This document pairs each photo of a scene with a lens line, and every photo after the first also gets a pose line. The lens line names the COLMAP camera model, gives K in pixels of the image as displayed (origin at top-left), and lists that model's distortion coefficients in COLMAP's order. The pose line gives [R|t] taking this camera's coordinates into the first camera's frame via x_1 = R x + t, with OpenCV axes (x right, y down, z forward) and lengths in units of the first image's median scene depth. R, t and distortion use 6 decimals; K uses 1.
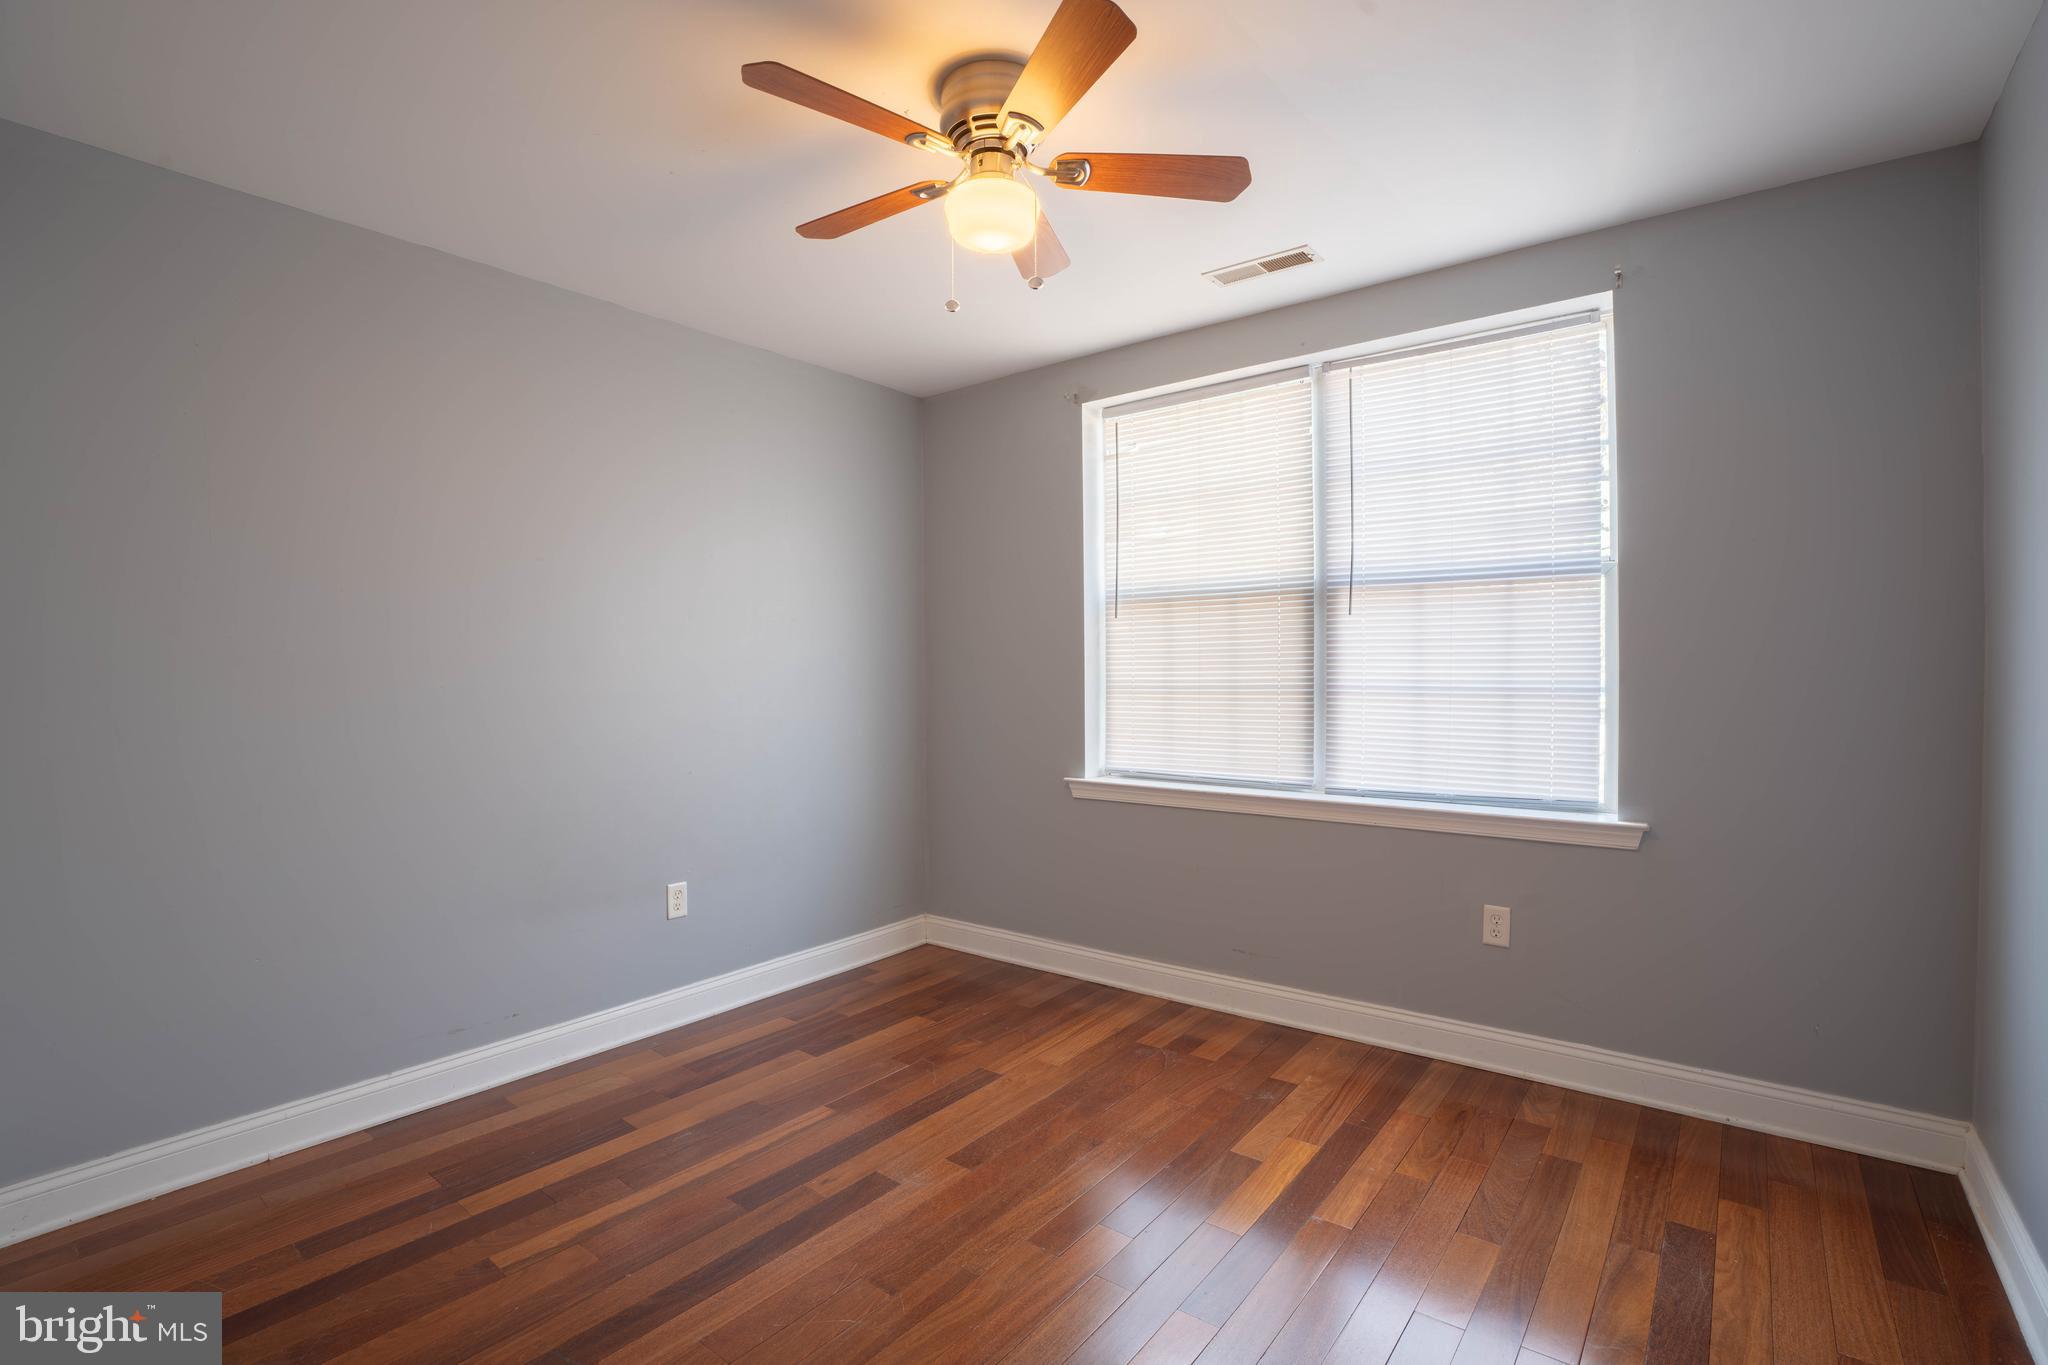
lens RADIAL K [[938.6, 0, 1016.9], [0, 938.6, 687.2], [0, 0, 1]] dist [-0.058659, 0.011335]
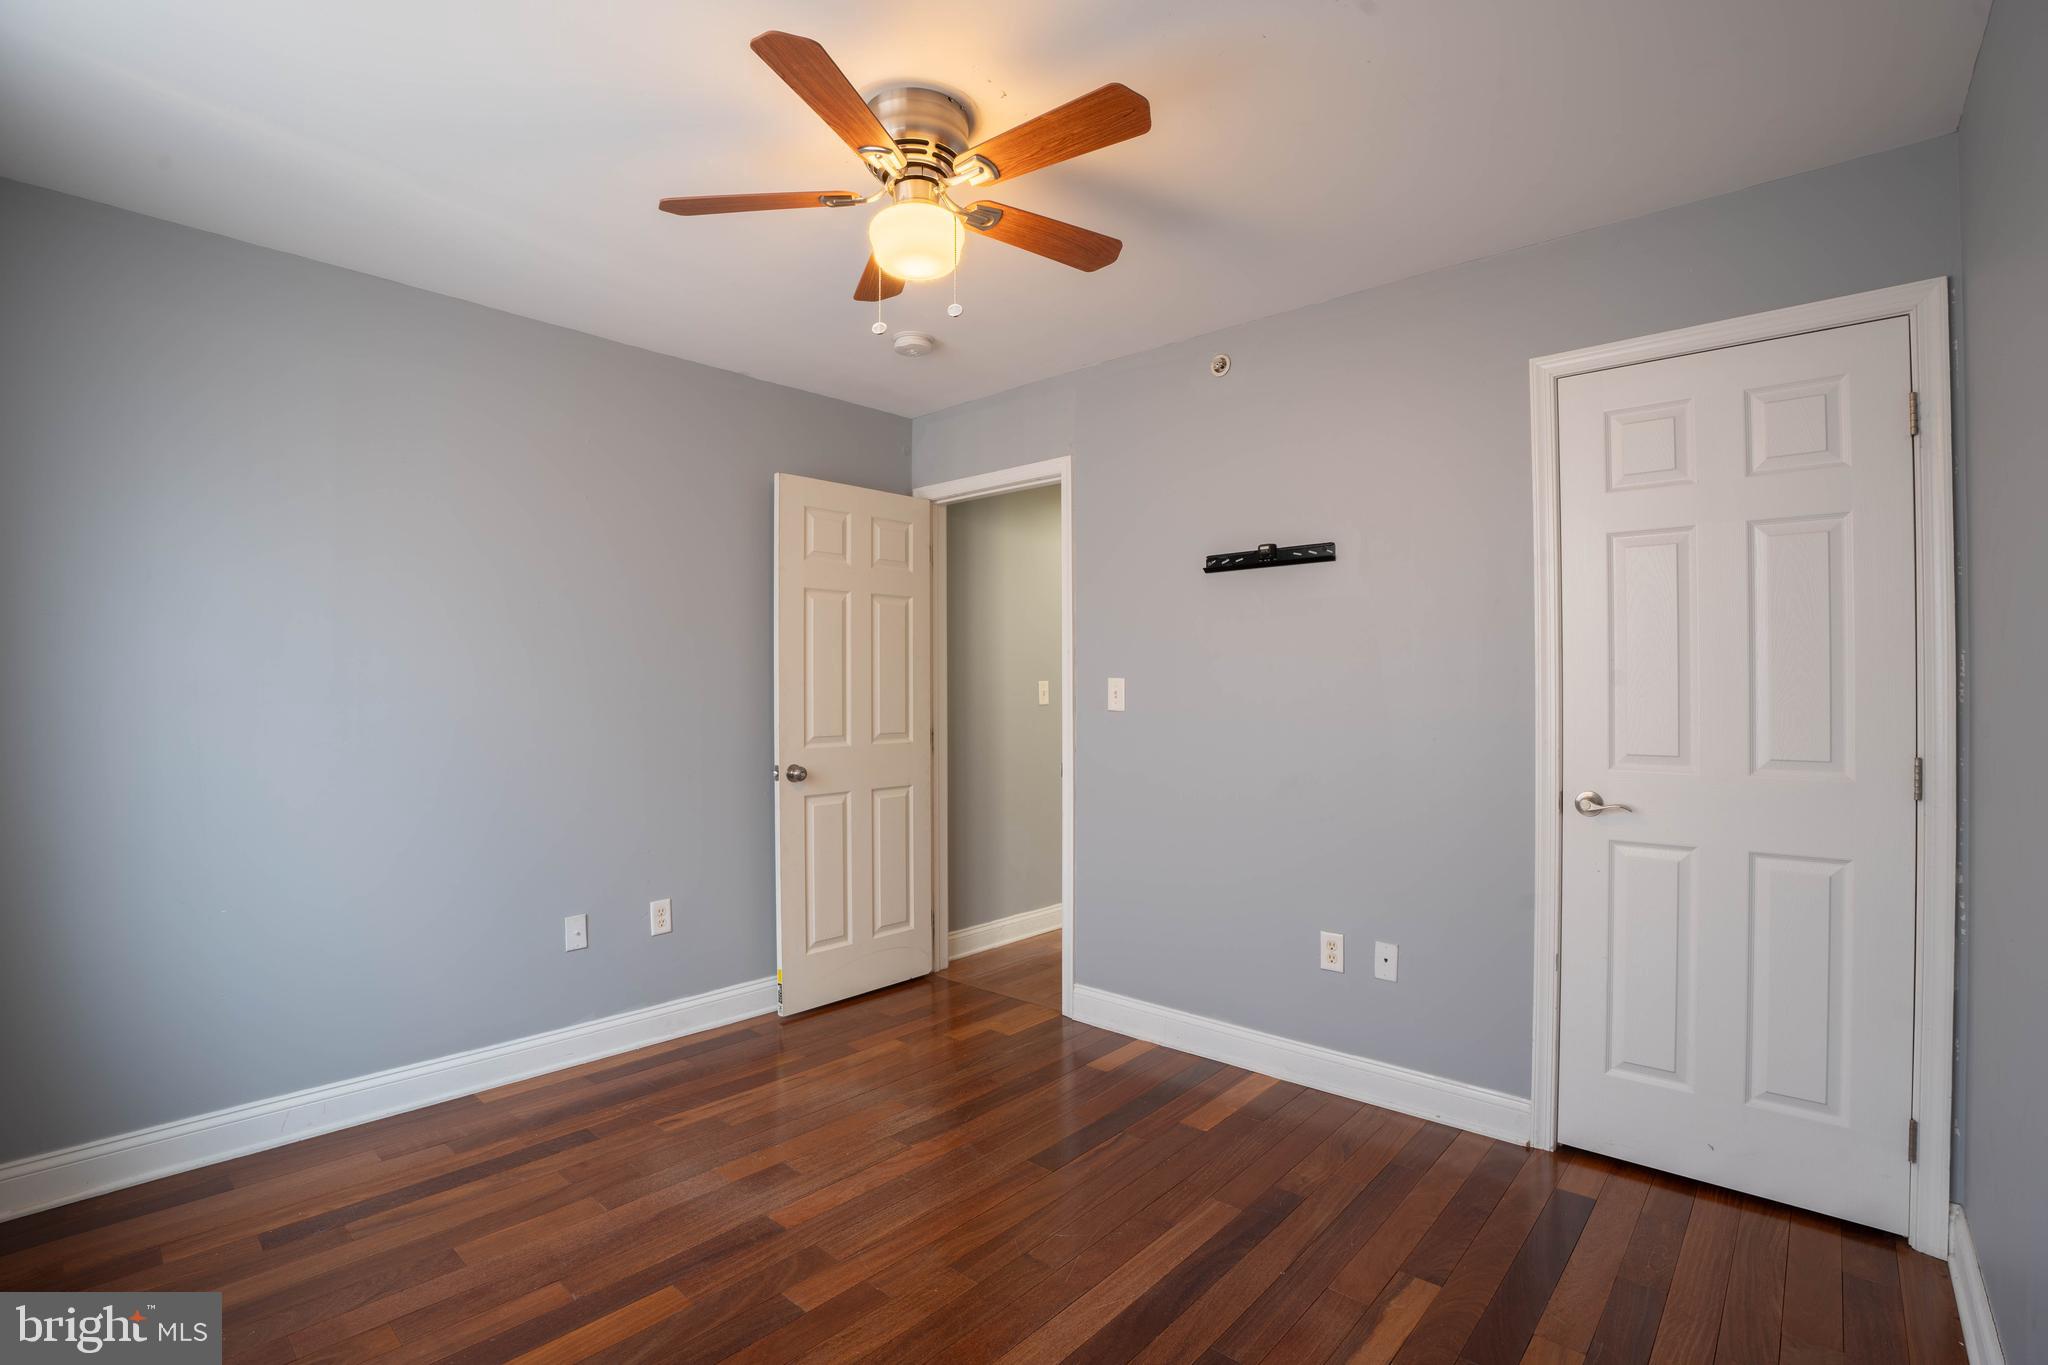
lens RADIAL K [[938.6, 0, 1005.6], [0, 938.6, 667.5], [0, 0, 1]] dist [-0.058659, 0.011335]
pose [[-0.997857, 0.006168, 0.065136, -0.136398], [0.006144, 0.999981, -0.000562, -0.038325], [-0.065138, -0.000161, -0.997876, 1.538214]]
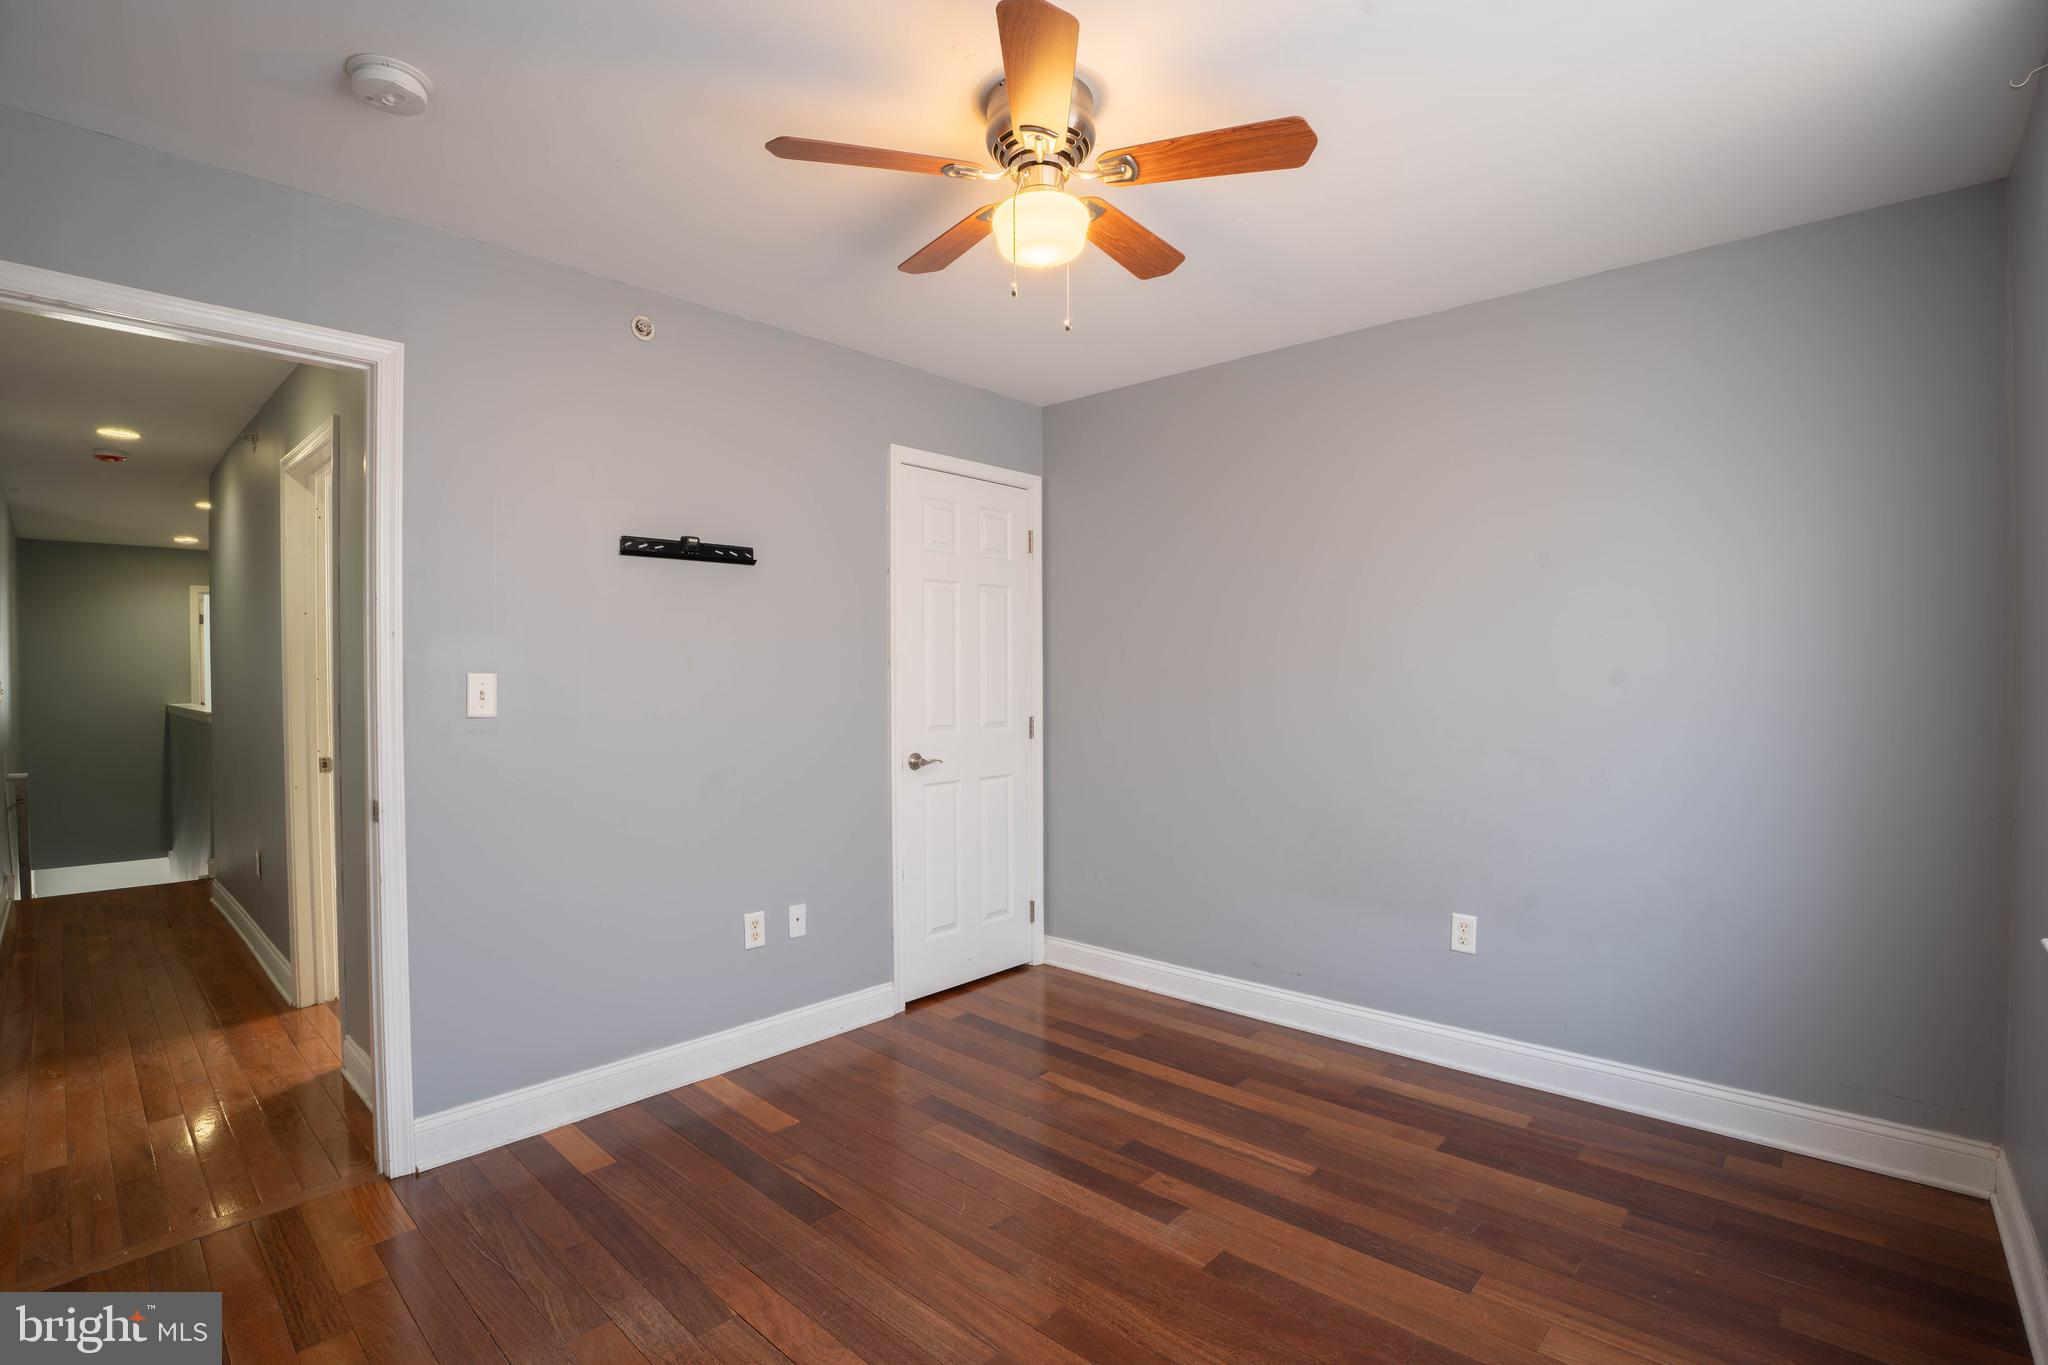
lens RADIAL K [[938.6, 0, 1031.8], [0, 938.6, 671.7], [0, 0, 1]] dist [-0.058659, 0.011335]
pose [[-0.075125, -0.001255, -0.997173, 0.745376], [-0.012788, 0.999918, -0.000295, -0.031897], [0.997092, 0.012729, -0.075135, 0.818640]]
